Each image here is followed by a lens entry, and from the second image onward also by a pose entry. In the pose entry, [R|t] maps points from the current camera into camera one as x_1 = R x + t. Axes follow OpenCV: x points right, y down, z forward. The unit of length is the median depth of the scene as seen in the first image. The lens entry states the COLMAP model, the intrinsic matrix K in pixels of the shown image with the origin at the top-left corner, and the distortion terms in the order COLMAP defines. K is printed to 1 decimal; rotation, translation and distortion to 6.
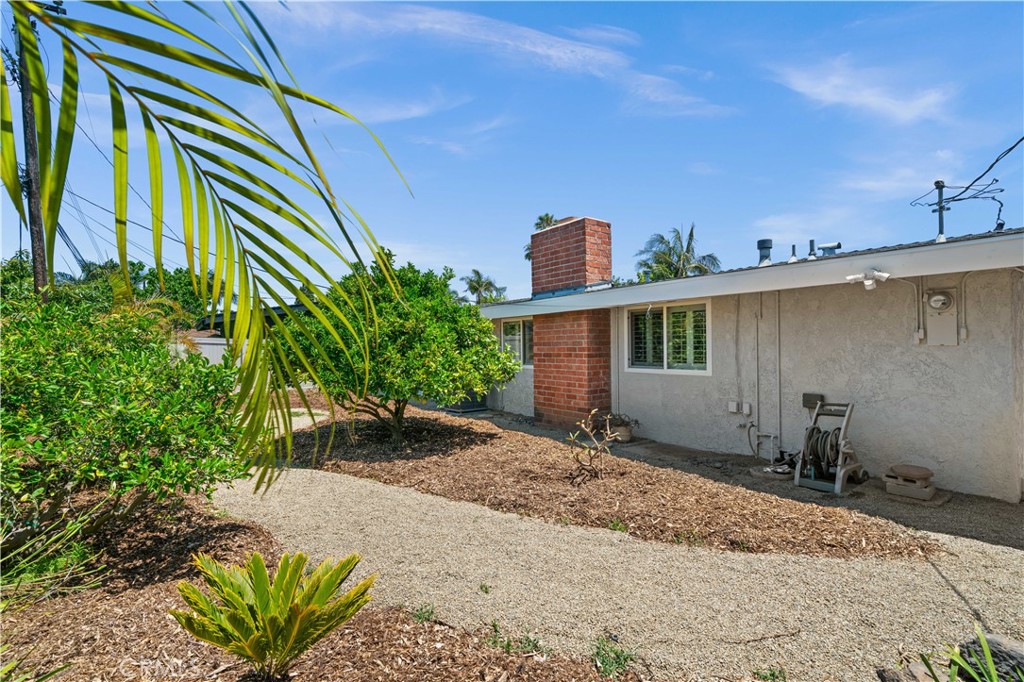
lens RADIAL K [[462.8, 0, 512.0], [0, 462.8, 341.0], [0, 0, 1]] dist [-0.002774, -0.000253]
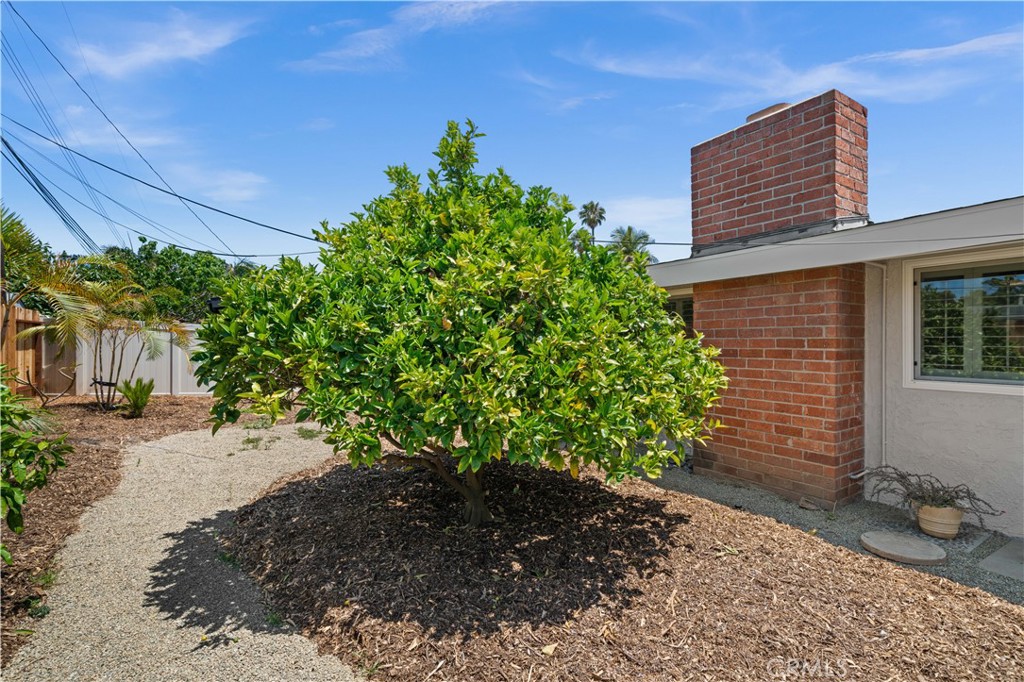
lens RADIAL K [[462.8, 0, 512.0], [0, 462.8, 341.0], [0, 0, 1]] dist [-0.002774, -0.000253]
pose [[0.997334, 0.011502, -0.072063, -0.156642], [-0.010790, 0.999889, 0.010251, 0.013607], [0.072173, -0.009446, 0.997347, 0.442954]]
